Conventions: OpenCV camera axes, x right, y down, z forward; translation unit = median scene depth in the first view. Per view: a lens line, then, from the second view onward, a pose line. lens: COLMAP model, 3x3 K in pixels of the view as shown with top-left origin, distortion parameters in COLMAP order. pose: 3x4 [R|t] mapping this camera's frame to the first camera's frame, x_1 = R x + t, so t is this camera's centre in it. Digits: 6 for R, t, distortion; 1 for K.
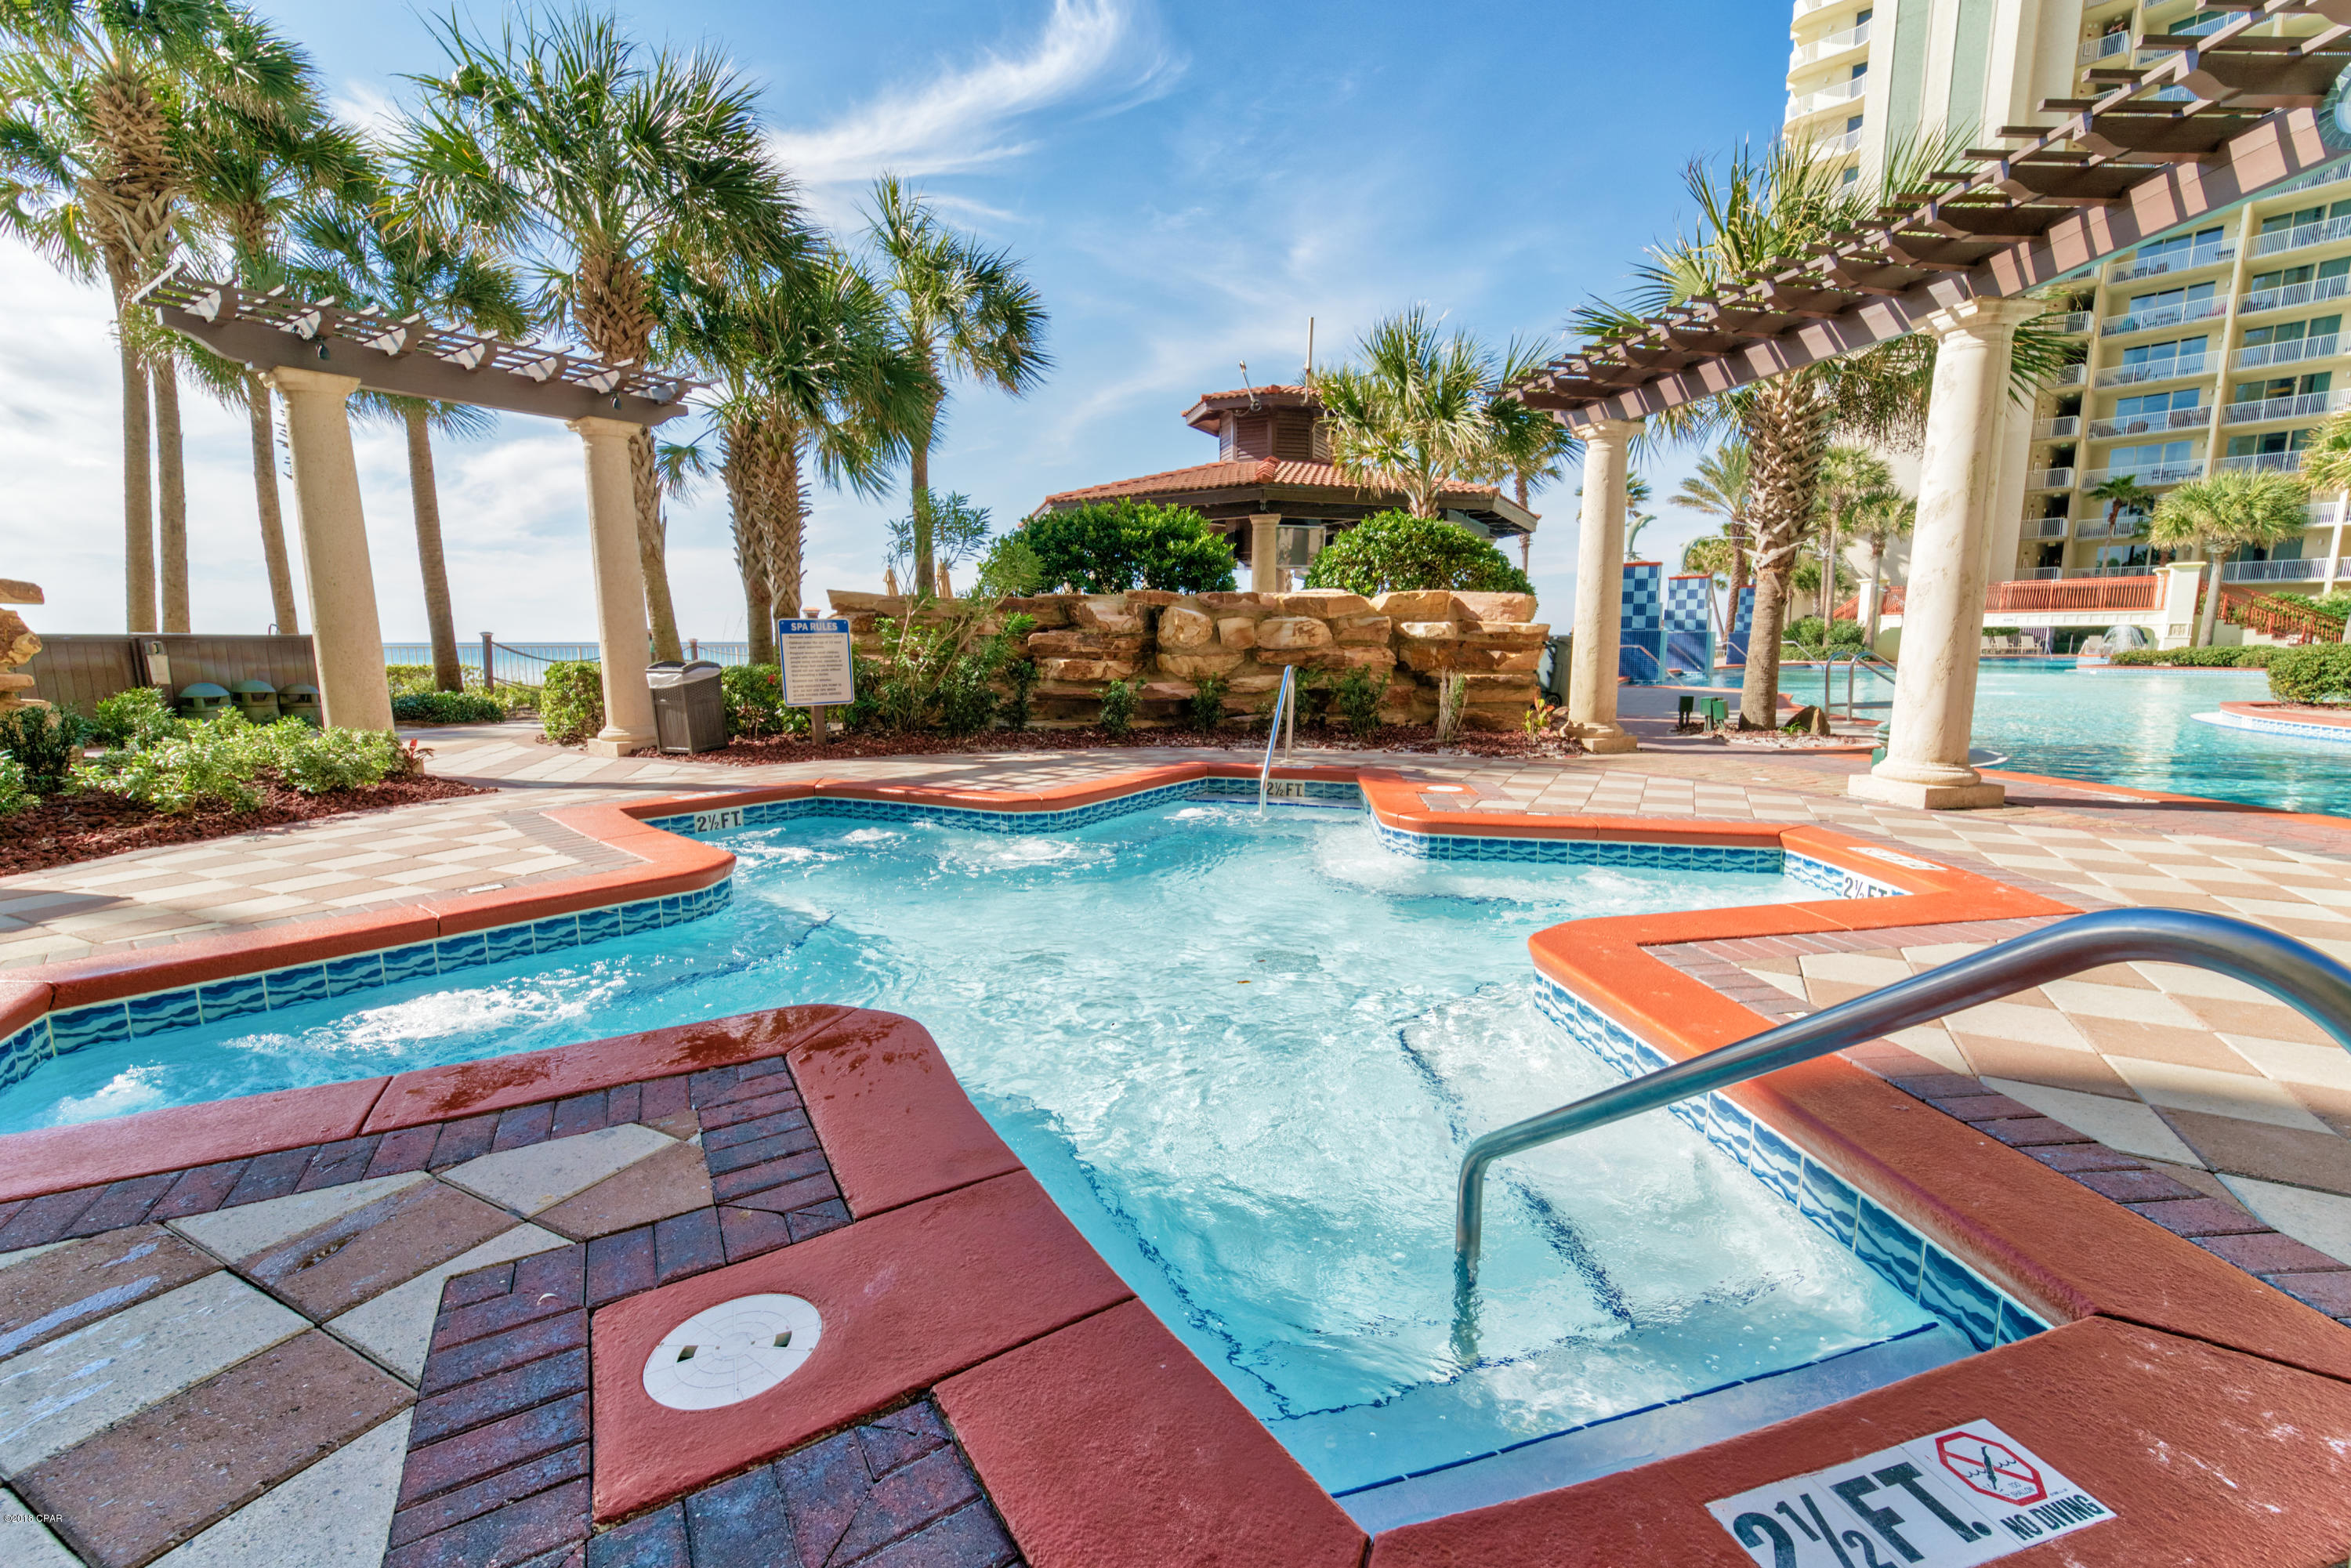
lens RADIAL K [[957.8, 0, 1175.5], [0, 957.8, 784.0], [0, 0, 1]] dist [0.002766, -0.000618]
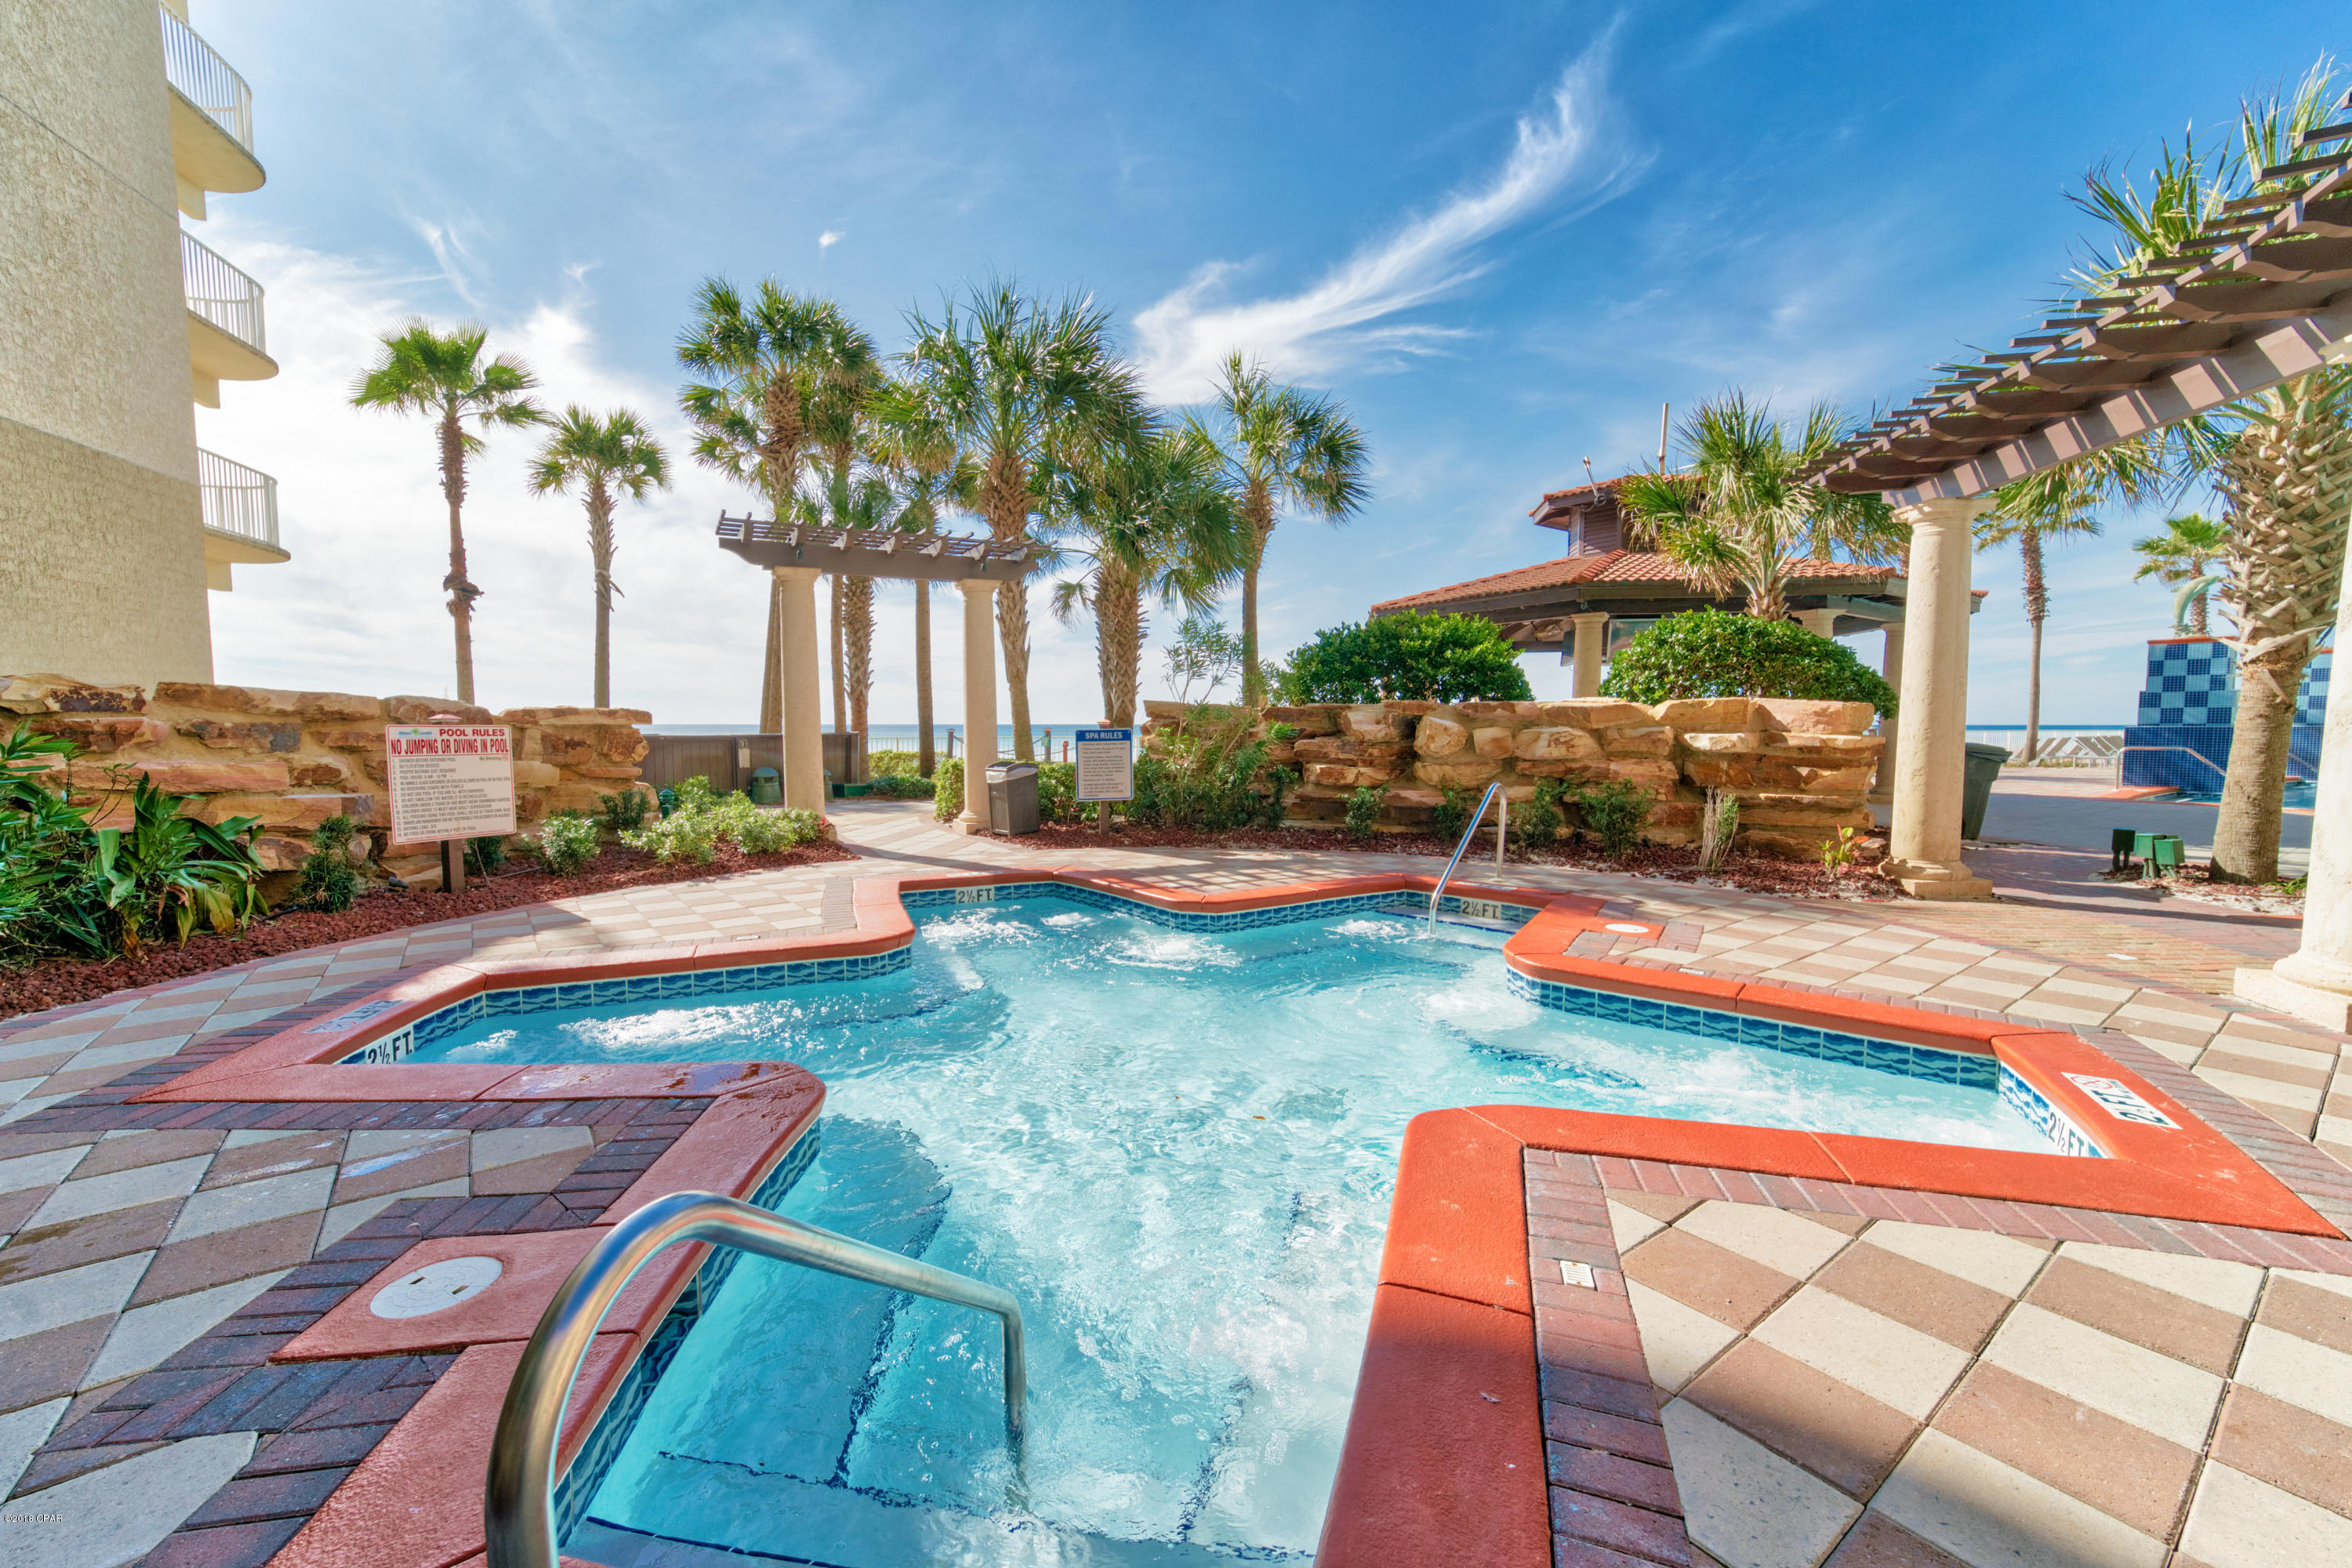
lens RADIAL K [[908.5, 0, 1176.0], [0, 908.5, 784.0], [0, 0, 1]] dist [0.000241, 0.000038]
pose [[0.897103, 0.032076, -0.440656, 0.187029], [-0.067962, 0.995509, -0.065894, -0.031153], [0.436564, 0.089062, 0.895254, 0.020971]]
